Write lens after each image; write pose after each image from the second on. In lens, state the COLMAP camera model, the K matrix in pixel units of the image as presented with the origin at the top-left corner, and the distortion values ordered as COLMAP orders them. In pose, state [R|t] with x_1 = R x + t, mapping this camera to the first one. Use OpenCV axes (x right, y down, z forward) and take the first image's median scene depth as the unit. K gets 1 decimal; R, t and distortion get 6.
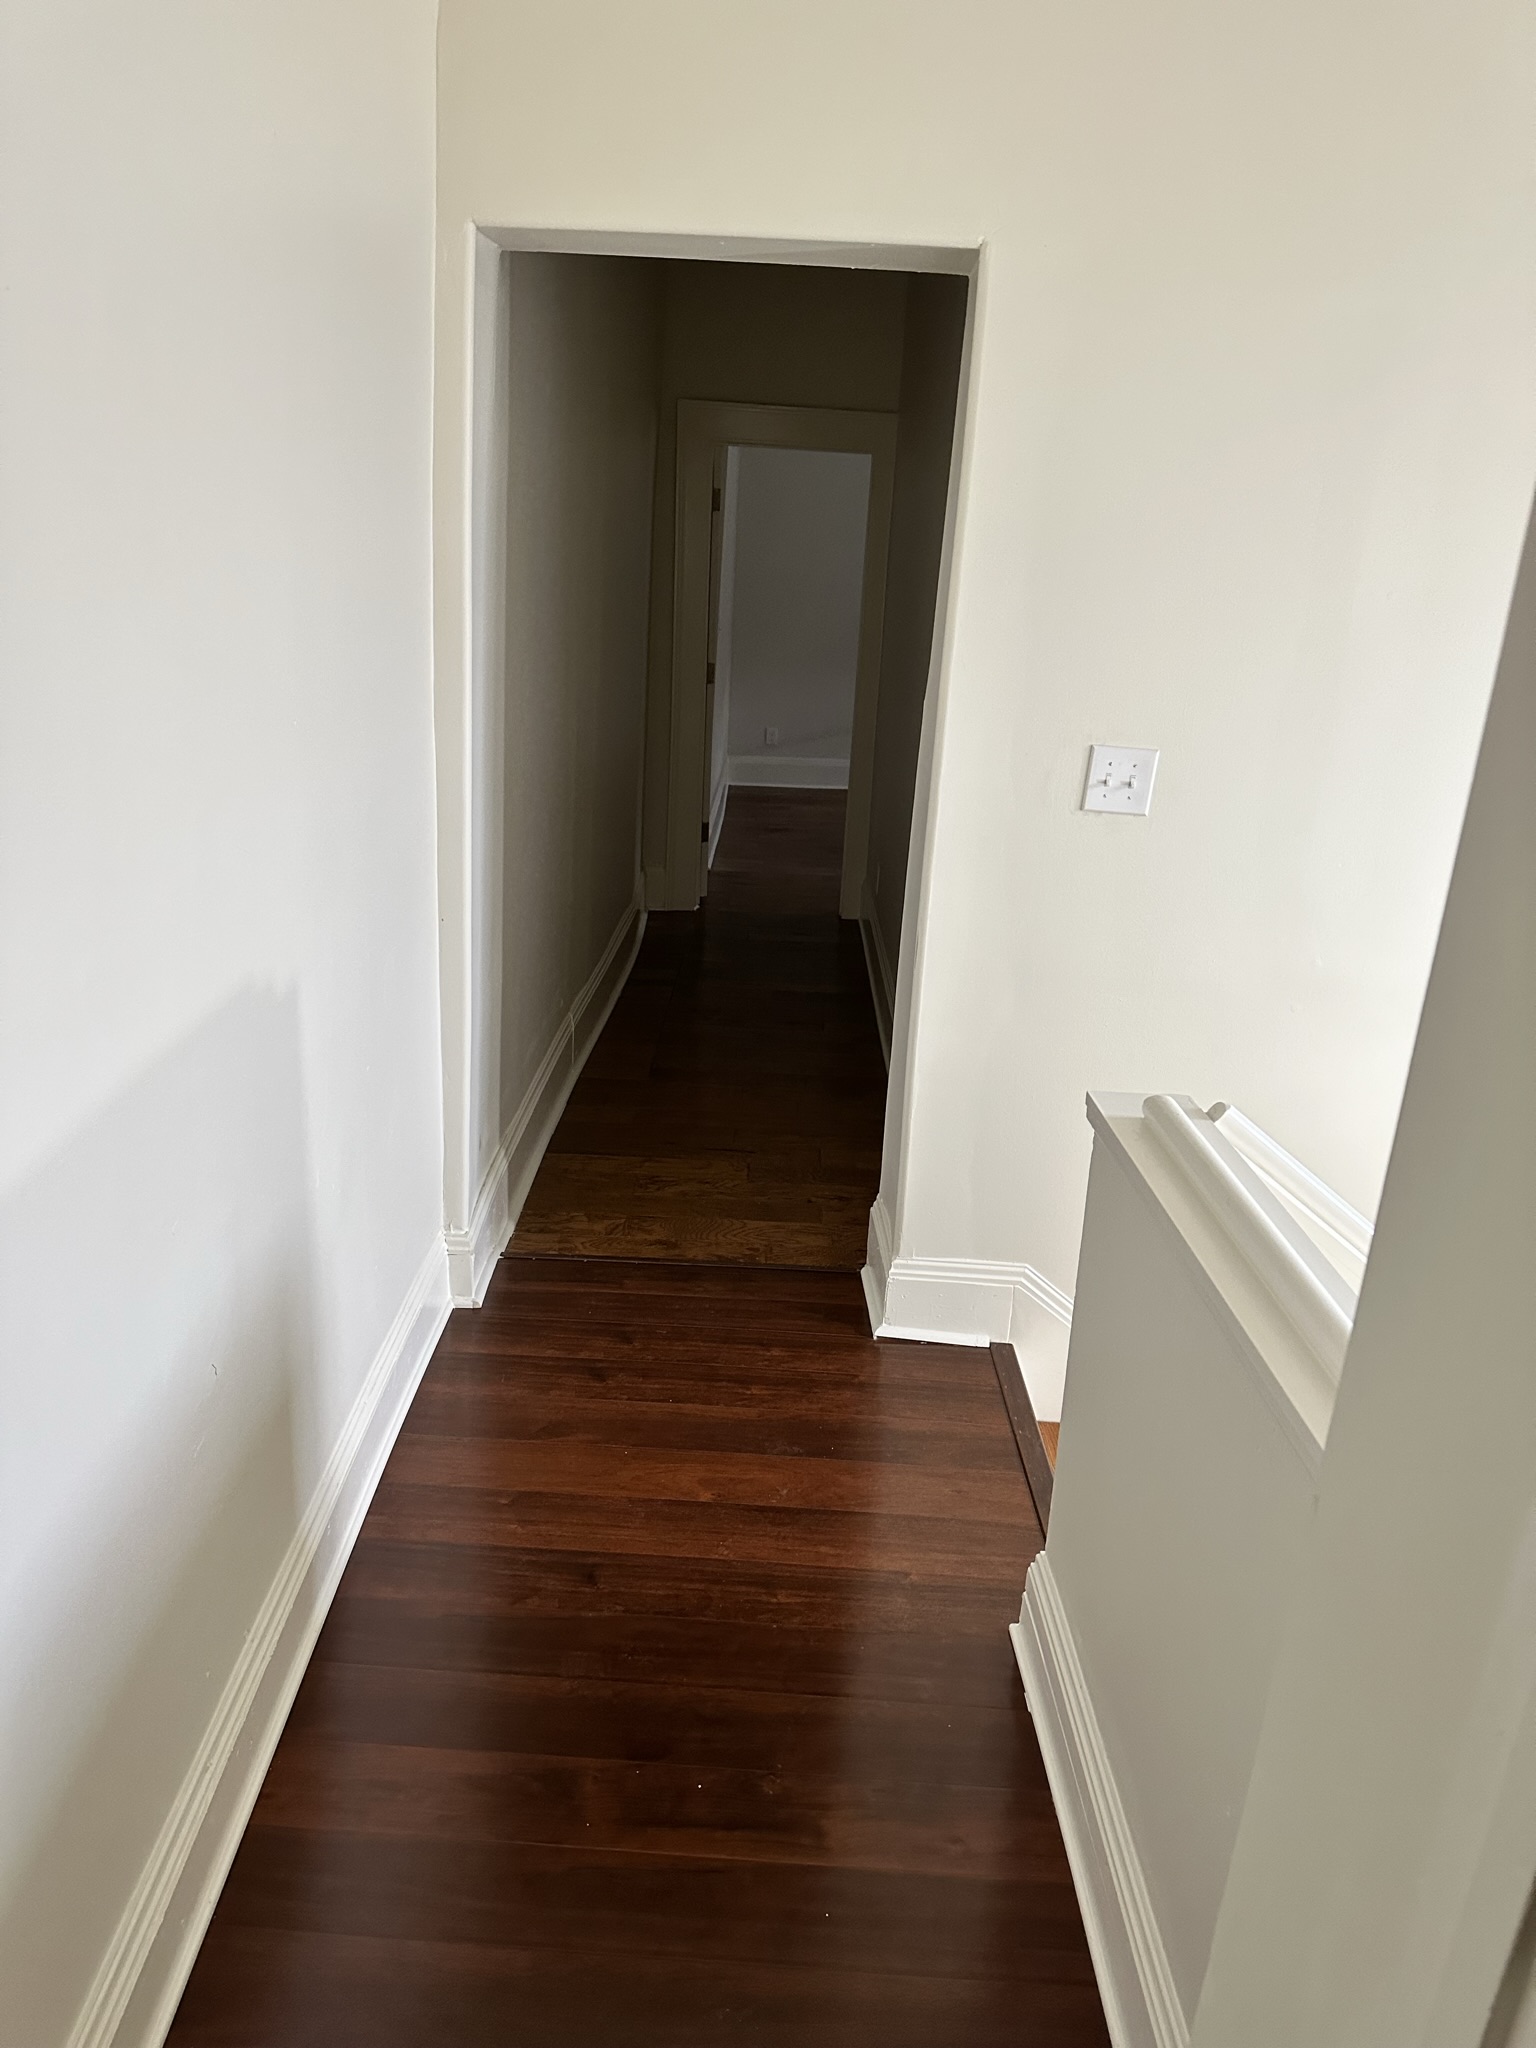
lens RADIAL K [[1449.8, 0, 768.0], [0, 1449.8, 1024.0], [0, 0, 1]] dist [0.032650, -0.026638]
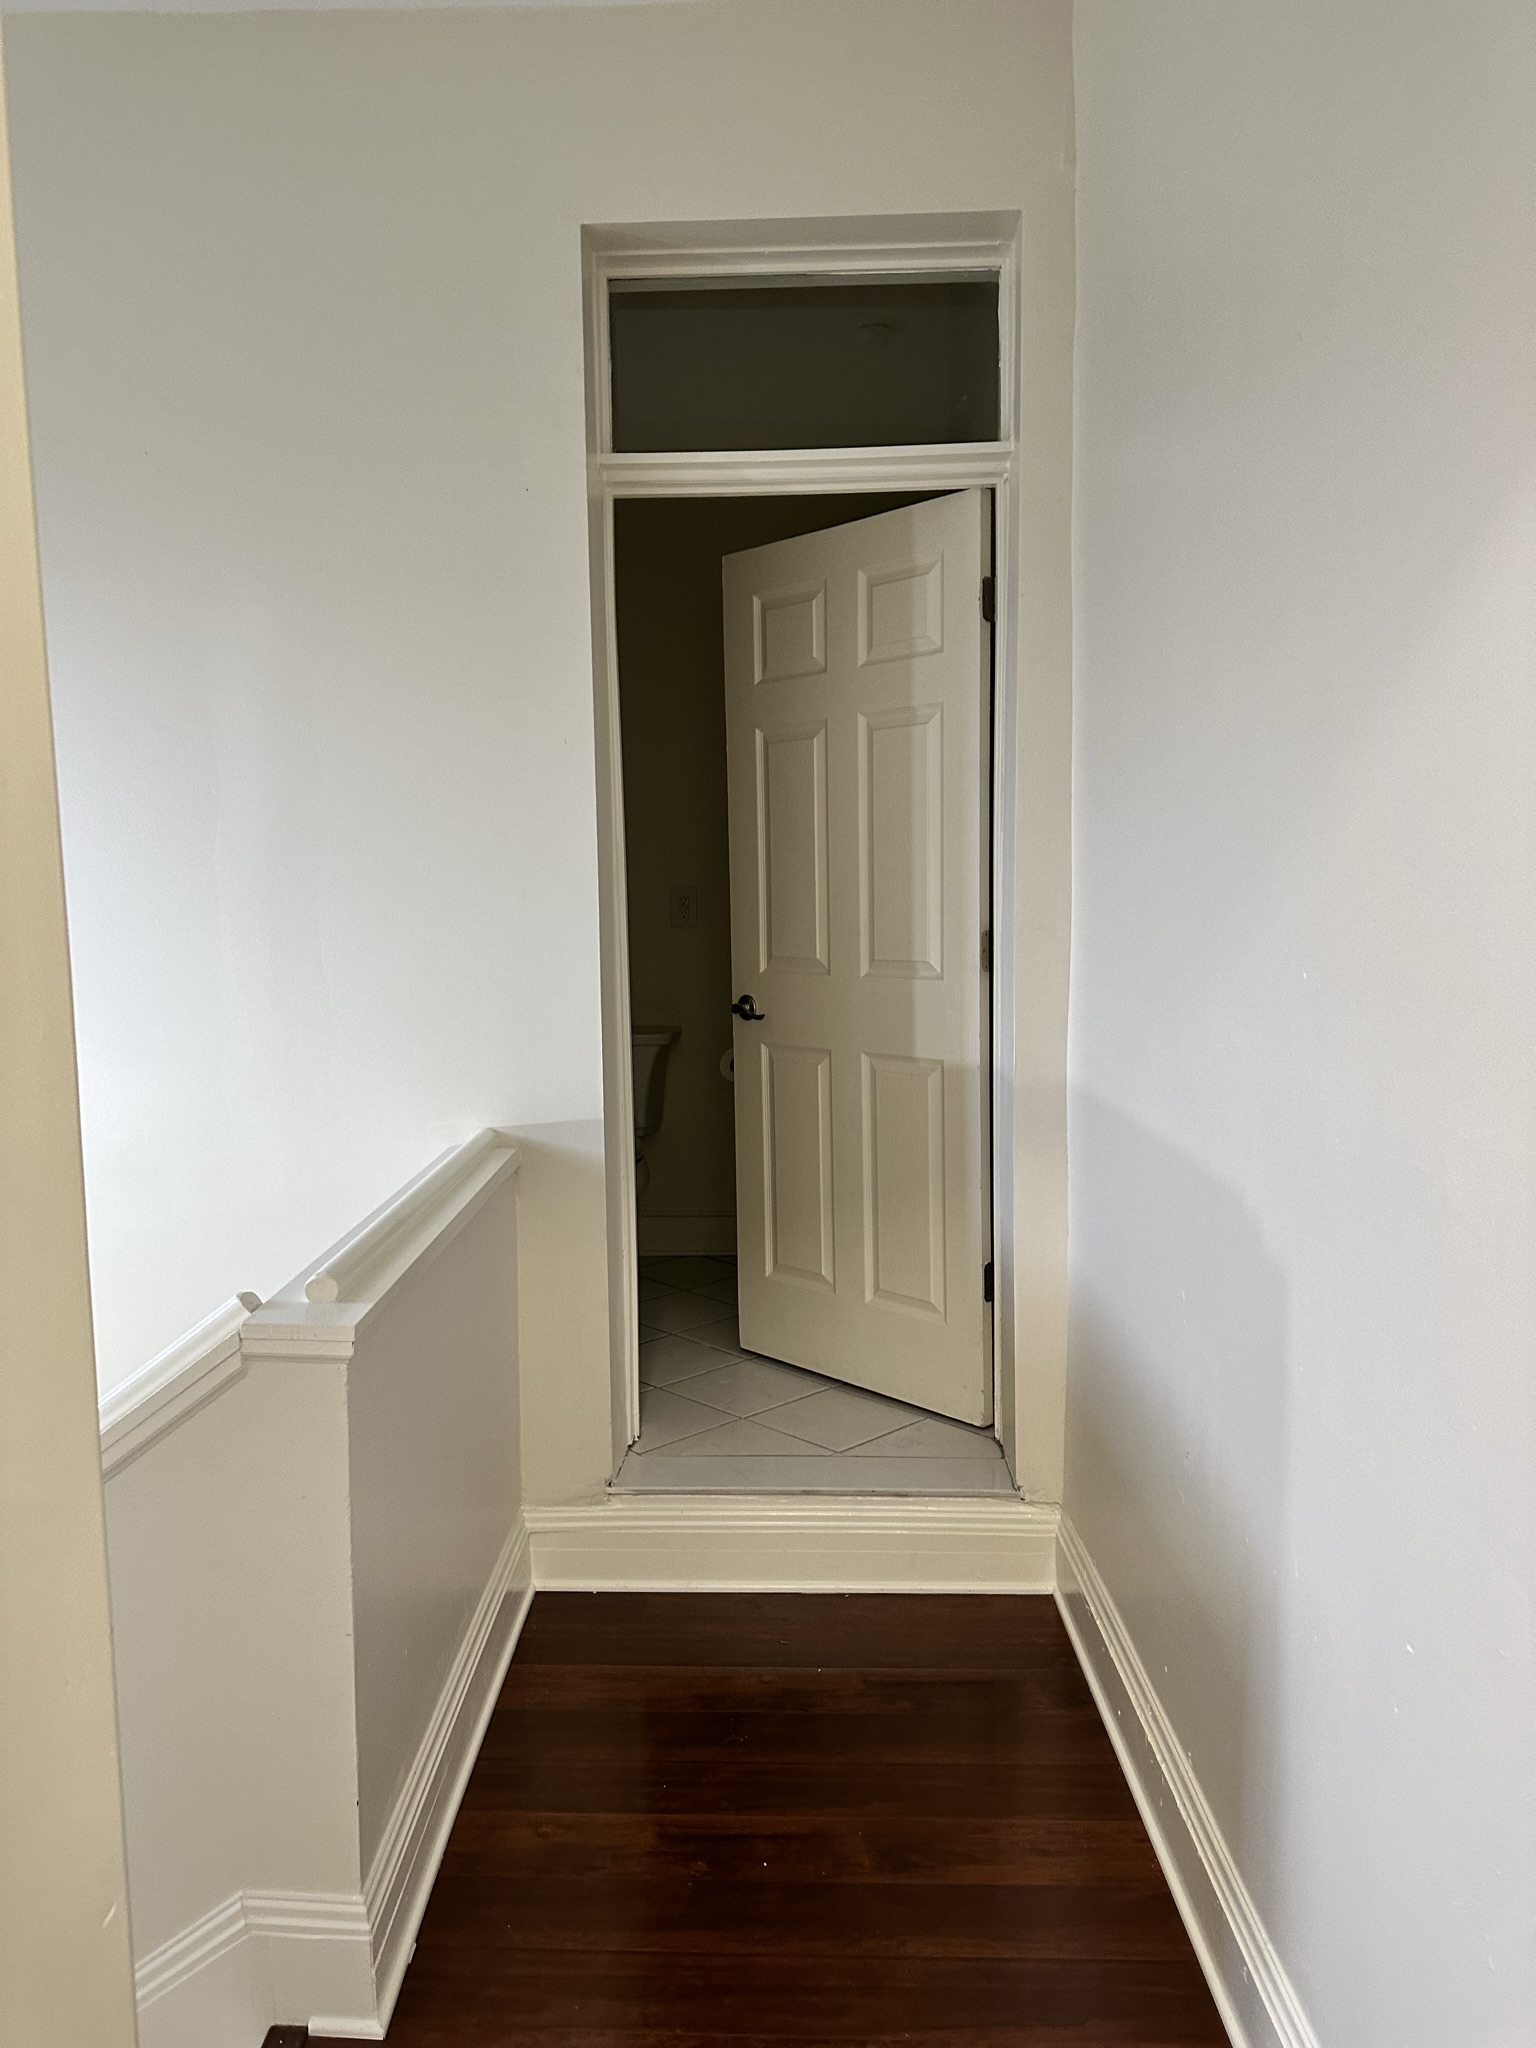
lens RADIAL K [[1449.8, 0, 768.0], [0, 1449.8, 1024.0], [0, 0, 1]] dist [0.032650, -0.026638]
pose [[-0.998881, -0.045784, 0.011825, -0.030085], [-0.036275, 0.902354, 0.429466, -0.461144], [-0.030333, 0.428557, -0.903006, 1.541369]]
